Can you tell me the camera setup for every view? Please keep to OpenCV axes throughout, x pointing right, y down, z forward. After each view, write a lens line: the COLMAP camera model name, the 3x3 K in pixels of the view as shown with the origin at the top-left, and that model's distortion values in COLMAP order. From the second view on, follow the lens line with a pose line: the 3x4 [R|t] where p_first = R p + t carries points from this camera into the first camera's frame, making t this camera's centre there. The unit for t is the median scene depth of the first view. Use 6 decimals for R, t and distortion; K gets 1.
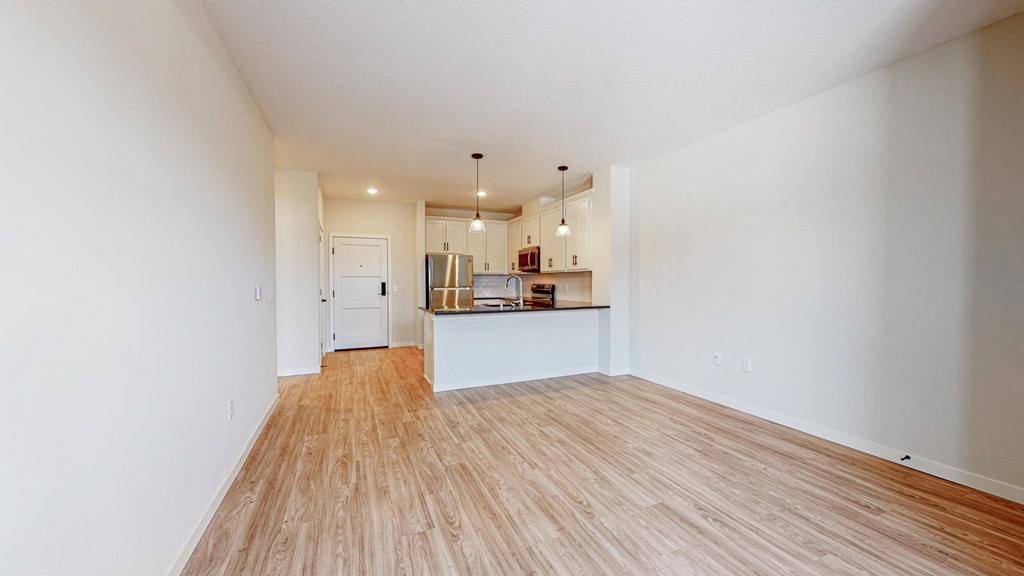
lens RADIAL K [[376.4, 0, 512.0], [0, 376.4, 288.0], [0, 0, 1]] dist [-0.001427, -0.000252]
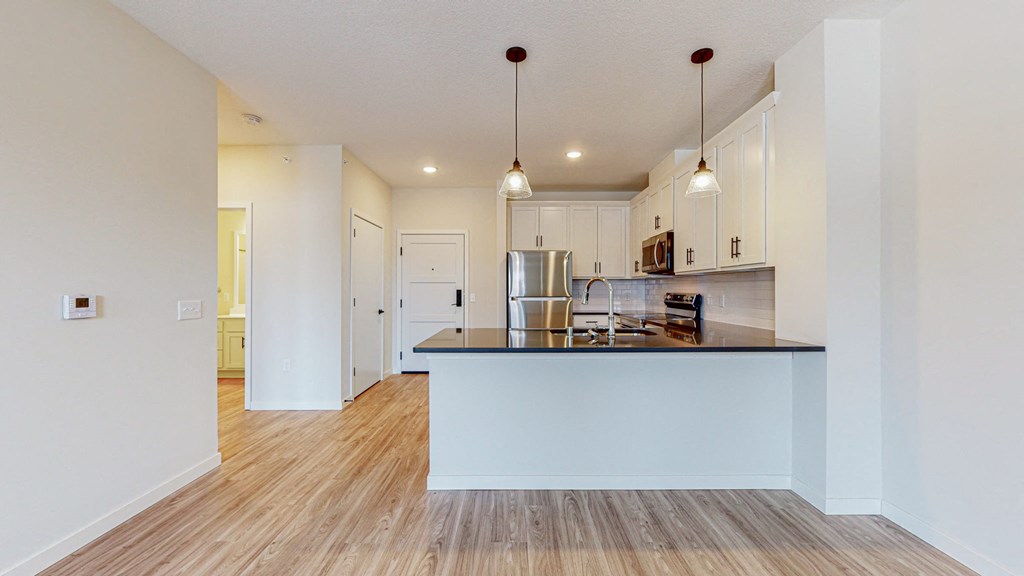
lens RADIAL K [[376.4, 0, 512.0], [0, 376.4, 288.0], [0, 0, 1]] dist [-0.001427, -0.000252]
pose [[0.915671, 0.001548, -0.401925, 0.084785], [-0.009961, 0.999773, -0.018841, -0.005446], [0.401804, 0.021256, 0.915479, 0.367870]]
